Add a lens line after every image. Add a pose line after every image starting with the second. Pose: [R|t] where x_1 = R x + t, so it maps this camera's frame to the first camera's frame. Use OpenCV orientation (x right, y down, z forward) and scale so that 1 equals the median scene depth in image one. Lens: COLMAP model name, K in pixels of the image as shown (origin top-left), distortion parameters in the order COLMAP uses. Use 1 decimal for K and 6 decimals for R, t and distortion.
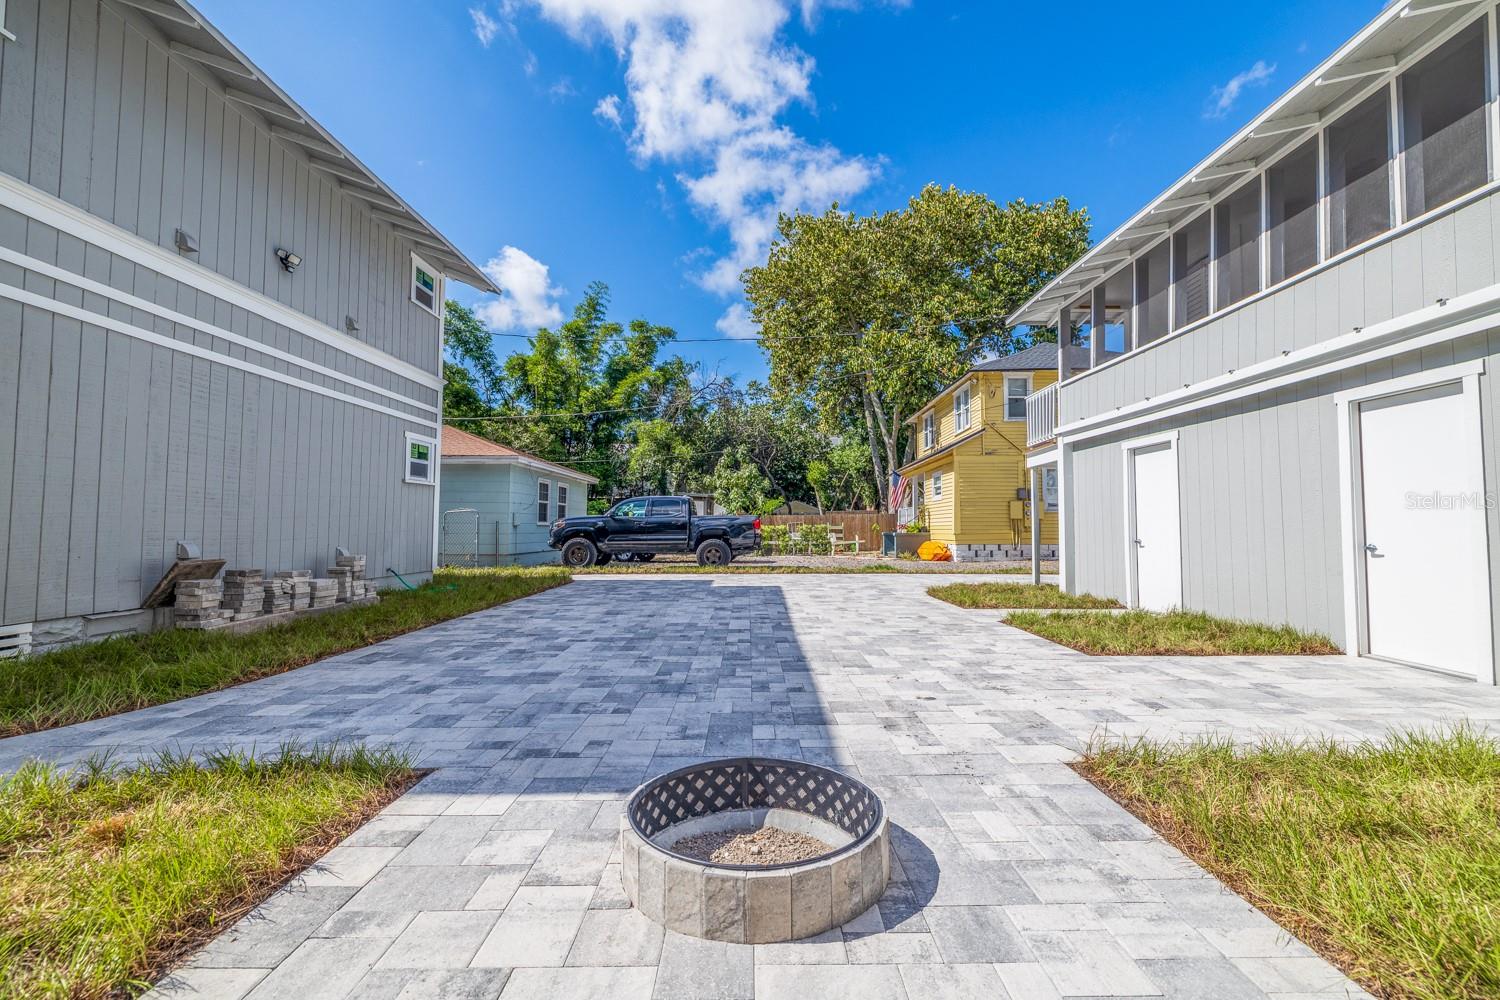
lens RADIAL K [[638.6, 0, 757.7], [0, 638.6, 497.6], [0, 0, 1]] dist [0.001975, -0.000553]
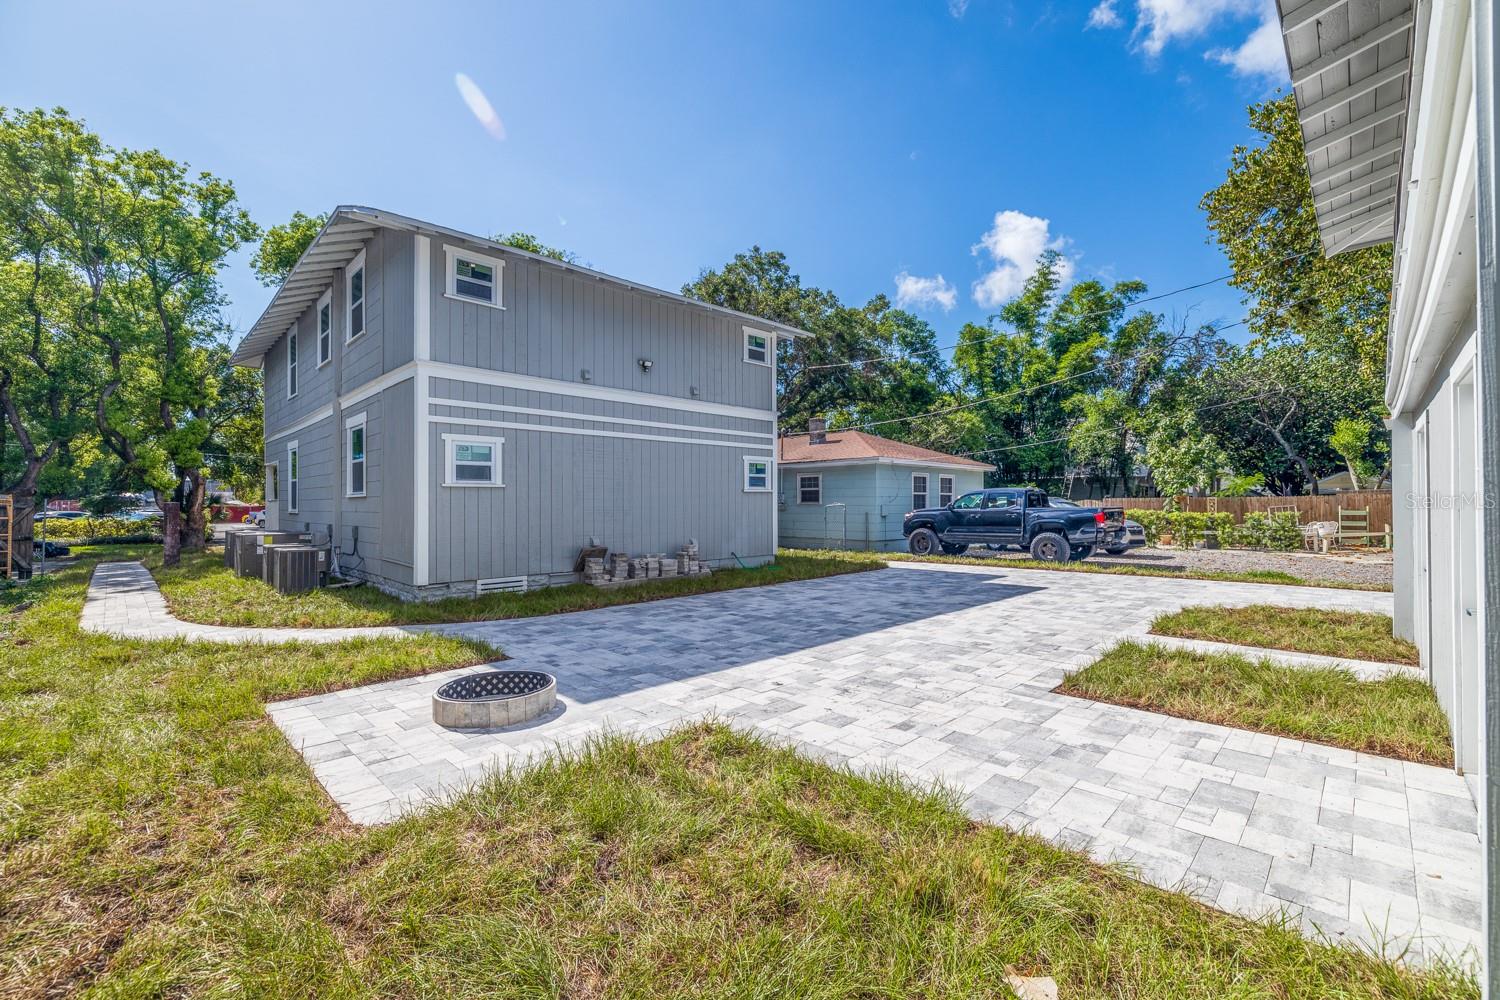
lens RADIAL K [[638.6, 0, 746.4], [0, 638.6, 501.7], [0, 0, 1]] dist [0.001975, -0.000553]
pose [[0.697933, -0.009105, -0.716105, 0.570561], [0.041622, 0.998745, 0.027868, -0.051047], [0.714953, -0.049255, 0.697436, 0.020254]]
